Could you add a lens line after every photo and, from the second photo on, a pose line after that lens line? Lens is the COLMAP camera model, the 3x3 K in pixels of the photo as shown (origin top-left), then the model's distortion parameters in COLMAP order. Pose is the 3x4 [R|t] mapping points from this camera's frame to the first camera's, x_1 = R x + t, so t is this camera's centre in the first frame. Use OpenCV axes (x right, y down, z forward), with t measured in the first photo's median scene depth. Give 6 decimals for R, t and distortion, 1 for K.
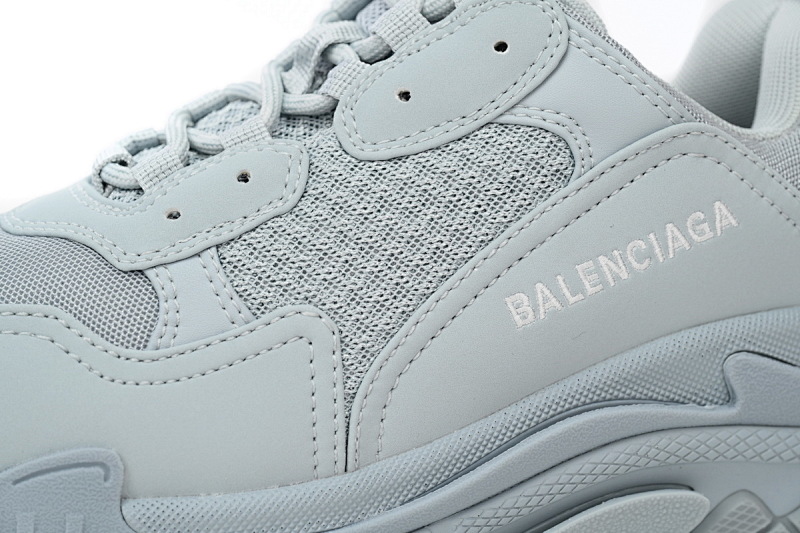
lens RADIAL K [[1995.6, 0, 402.3], [0, 1995.6, 265.7], [0, 0, 1]] dist [-0.051700, 0.000000]
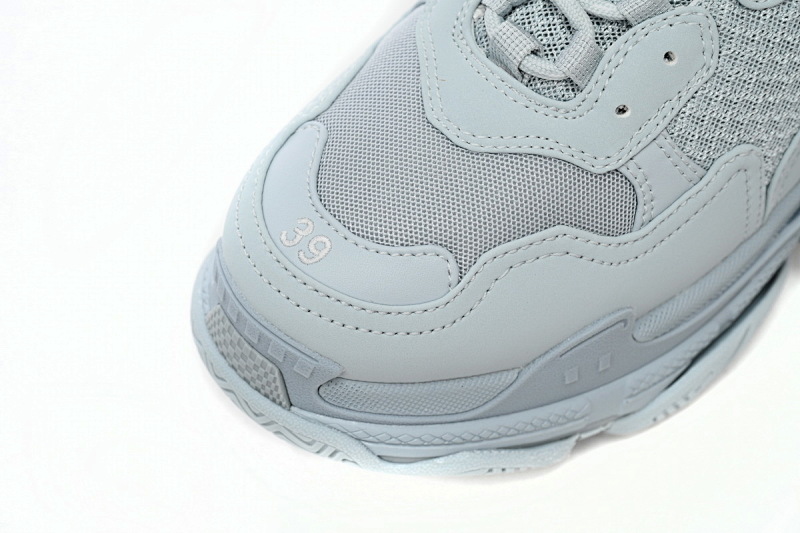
lens RADIAL K [[1705.5, 0, 401.1], [0, 1705.5, 266.7], [0, 0, 1]] dist [0.001284, 0.000000]
pose [[0.897499, -0.378668, 0.226065, -0.483186], [0.106928, 0.684149, 0.721462, -0.682761], [-0.427856, -0.623339, 0.654513, 0.355625]]
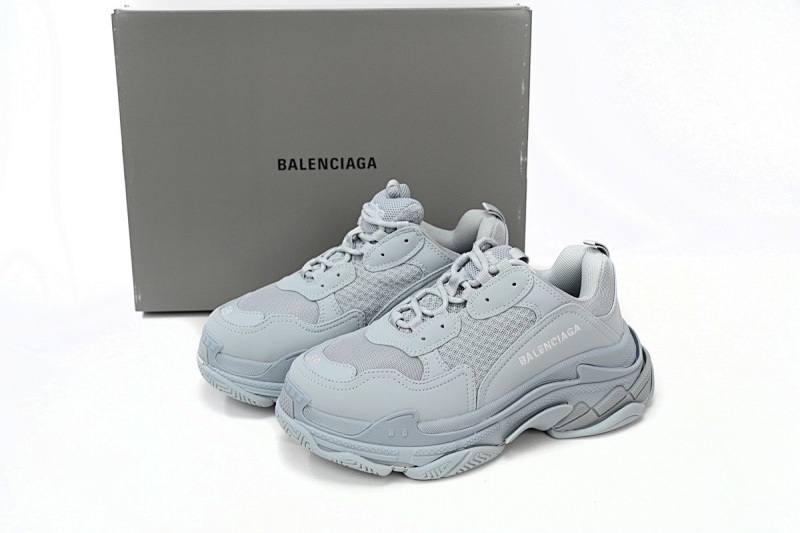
lens RADIAL K [[1003.1, 0, 398.8], [0, 1003.1, 266.8], [0, 0, 1]] dist [-0.027028, 0.000000]
pose [[0.994585, -0.044051, 0.094124, -0.314798], [0.033488, 0.993257, 0.110993, -0.343087], [-0.098379, -0.107240, 0.989354, -0.702720]]
